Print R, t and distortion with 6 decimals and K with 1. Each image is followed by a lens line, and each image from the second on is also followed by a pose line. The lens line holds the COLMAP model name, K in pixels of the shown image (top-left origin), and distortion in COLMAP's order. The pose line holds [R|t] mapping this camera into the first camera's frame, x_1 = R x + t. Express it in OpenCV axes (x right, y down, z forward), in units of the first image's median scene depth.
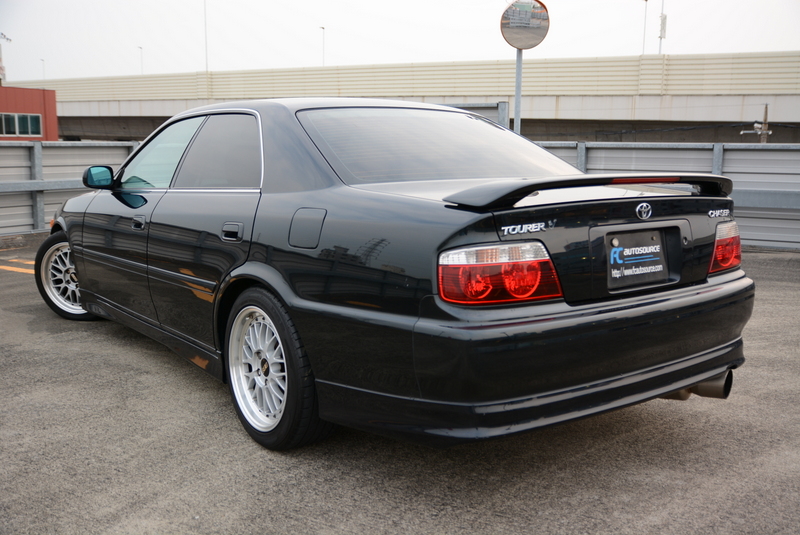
lens RADIAL K [[797.4, 0, 392.2], [0, 797.4, 268.8], [0, 0, 1]] dist [-0.044987, 0.022103]
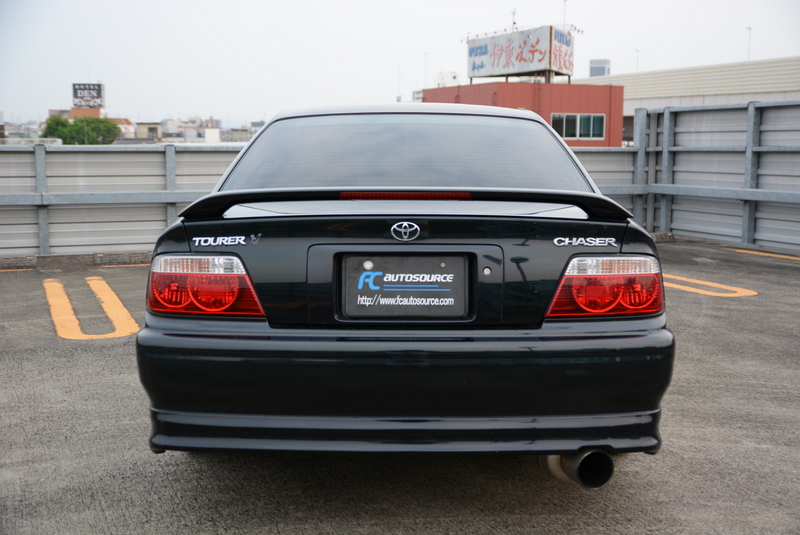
lens RADIAL K [[977.2, 0, 403.2], [0, 977.2, 278.4], [0, 0, 1]] dist [0.009205, -0.004615]
pose [[0.794495, 0.073431, -0.602815, 0.900574], [-0.088380, 0.996075, 0.004853, -0.025820], [0.600806, 0.049421, 0.797866, 0.155228]]
